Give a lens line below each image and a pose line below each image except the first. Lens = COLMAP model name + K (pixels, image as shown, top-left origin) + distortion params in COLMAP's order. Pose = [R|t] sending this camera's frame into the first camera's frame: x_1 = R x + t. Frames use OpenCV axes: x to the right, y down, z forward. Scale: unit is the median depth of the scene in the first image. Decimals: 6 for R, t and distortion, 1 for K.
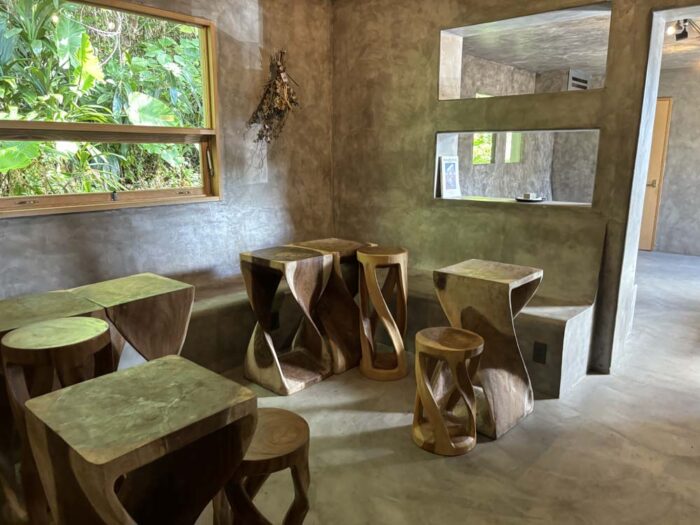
lens RADIAL K [[524.4, 0, 348.3], [0, 524.4, 261.0], [0, 0, 1]] dist [0.008339, -0.001159]
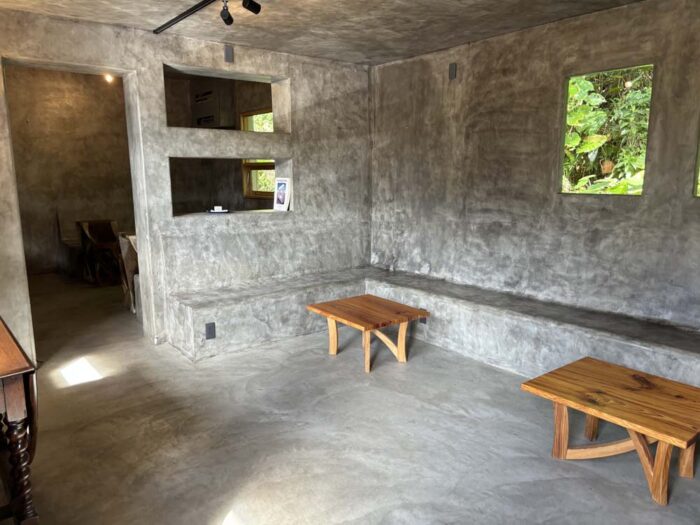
lens RADIAL K [[524.4, 0, 348.8], [0, 524.4, 263.2], [0, 0, 1]] dist [0.008339, -0.001159]
pose [[-0.167068, 0.168076, -0.971514, 1.350877], [-0.197047, 0.959791, 0.199933, -0.273781], [0.966054, 0.224836, -0.127232, 1.305791]]
